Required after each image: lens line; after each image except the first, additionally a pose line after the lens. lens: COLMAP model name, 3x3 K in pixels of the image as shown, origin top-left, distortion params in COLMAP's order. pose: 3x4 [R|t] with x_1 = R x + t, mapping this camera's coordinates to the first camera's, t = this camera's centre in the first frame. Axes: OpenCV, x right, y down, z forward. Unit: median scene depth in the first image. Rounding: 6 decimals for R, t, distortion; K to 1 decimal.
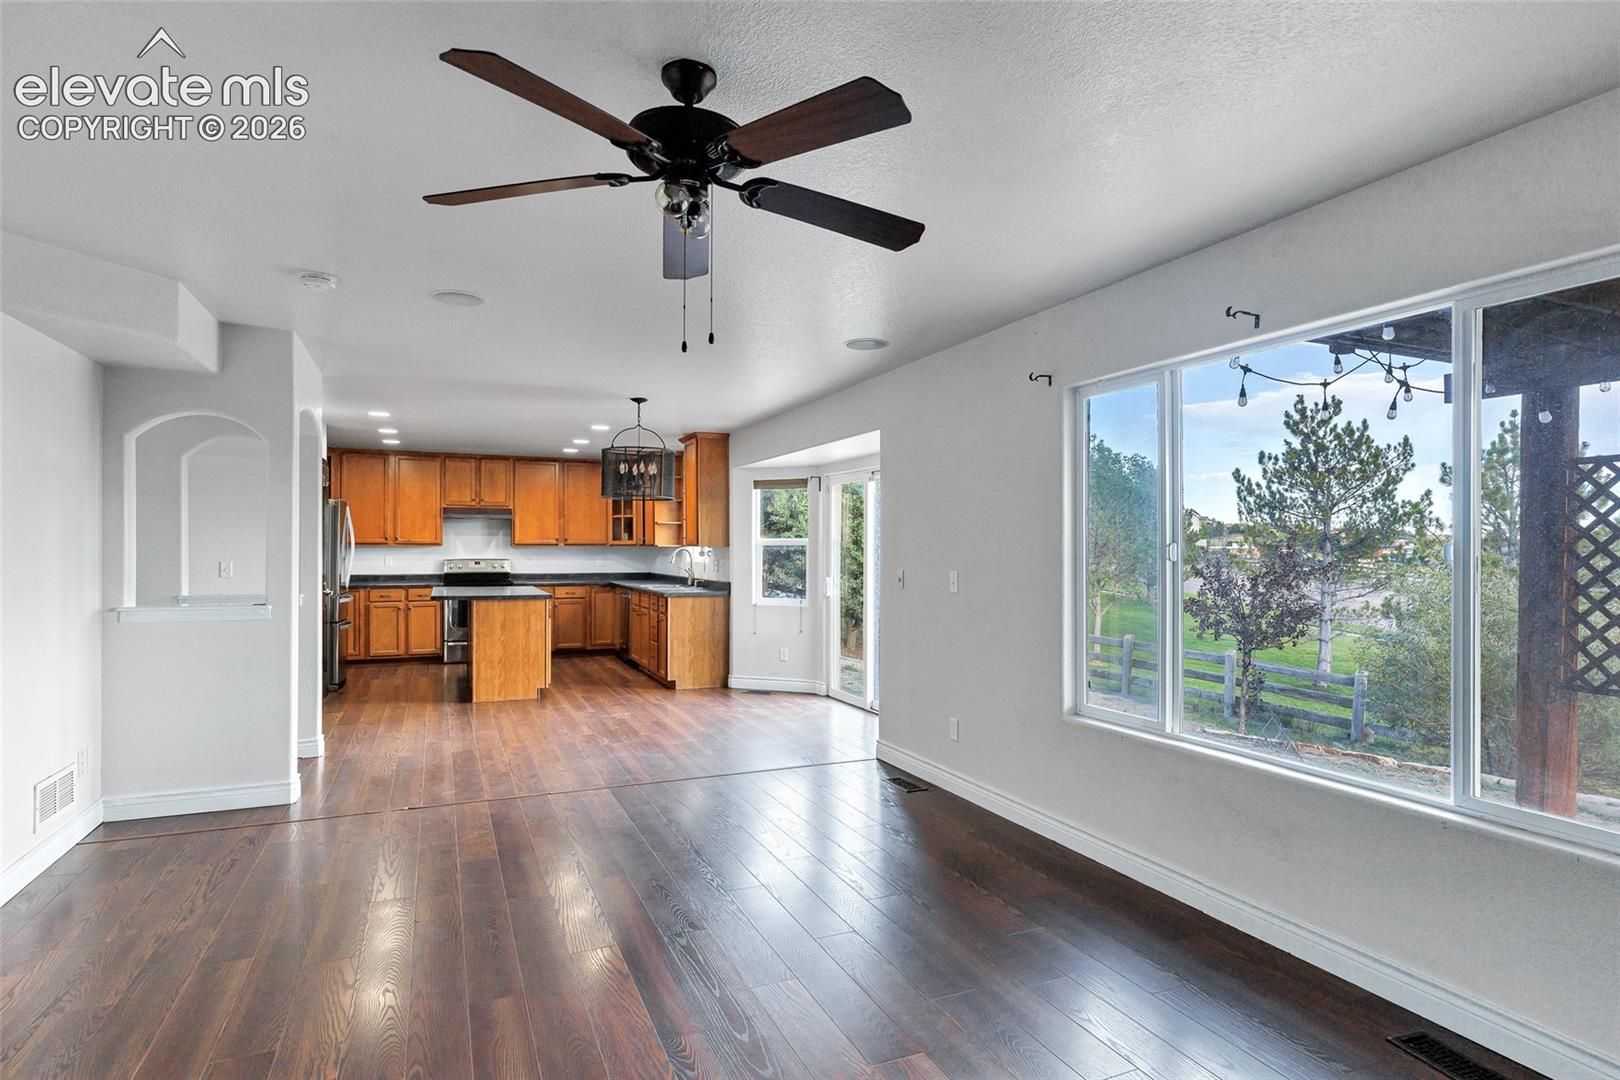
lens RADIAL K [[767.6, 0, 805.0], [0, 767.6, 547.2], [0, 0, 1]] dist [-0.001274, -0.000076]
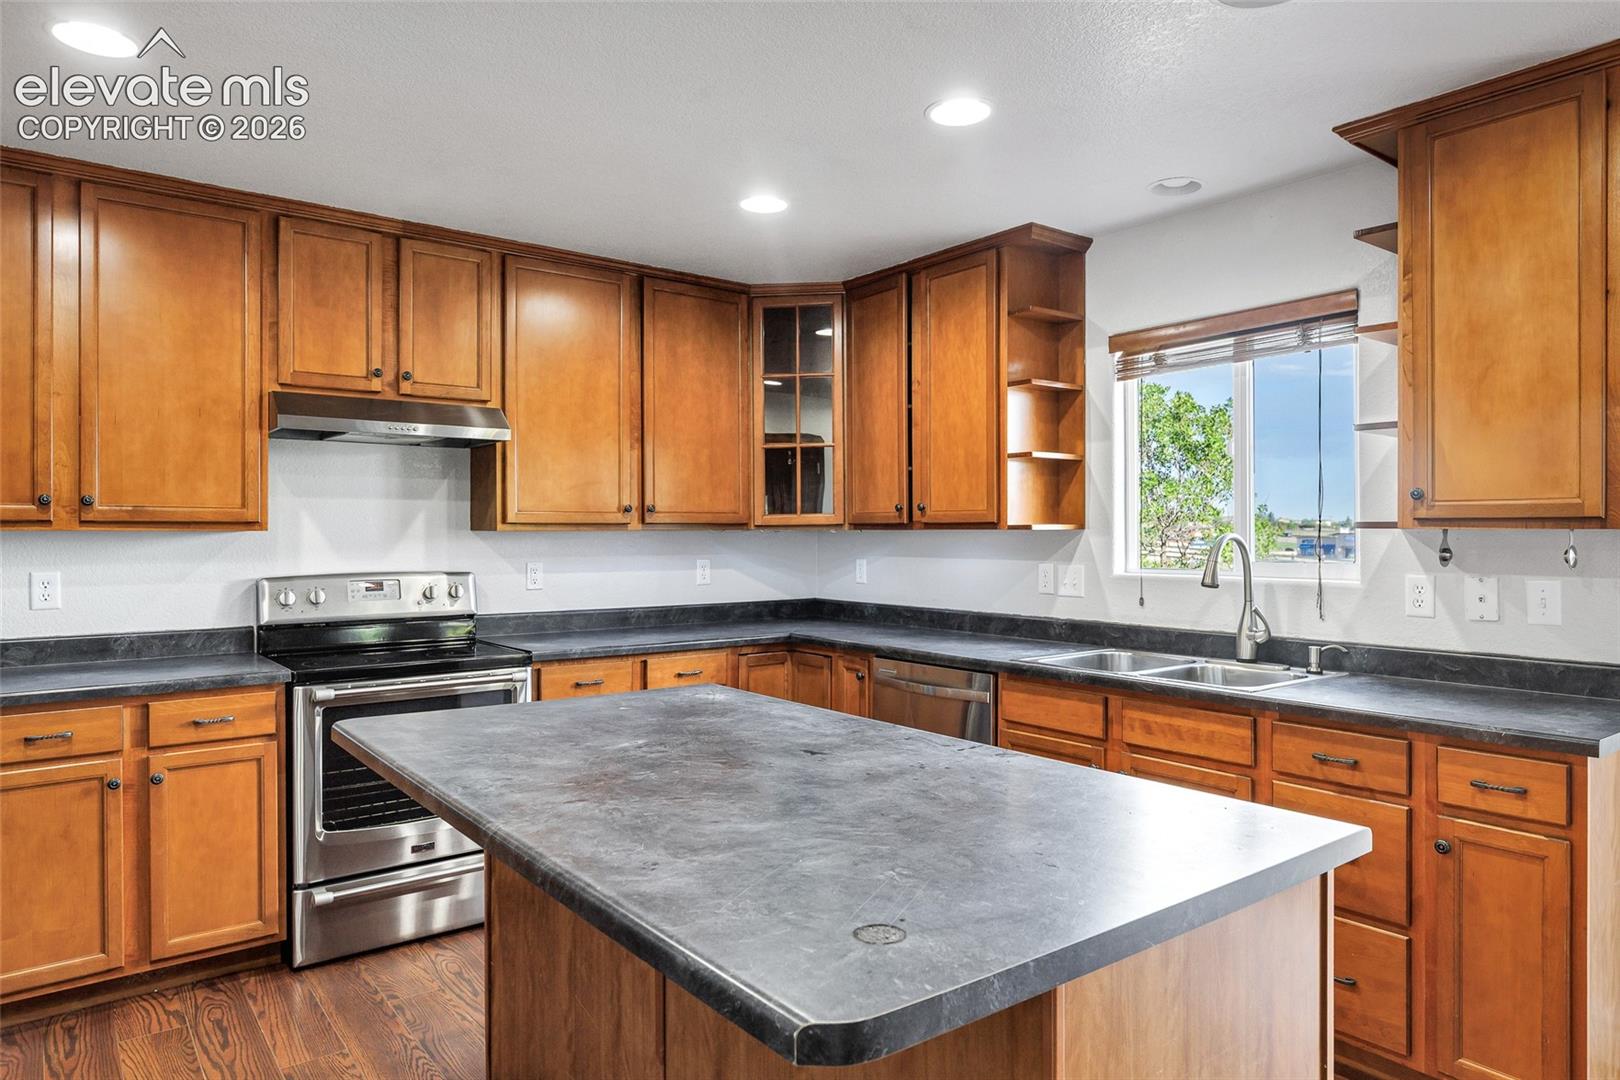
lens RADIAL K [[968.0, 0, 812.8], [0, 968.0, 533.3], [0, 0, 1]] dist [0.000030, -0.001770]
pose [[0.975828, -0.004317, 0.218498, -0.354357], [0.004580, 0.999989, -0.000700, 0.000822], [-0.218493, 0.001684, 0.975837, 0.609861]]
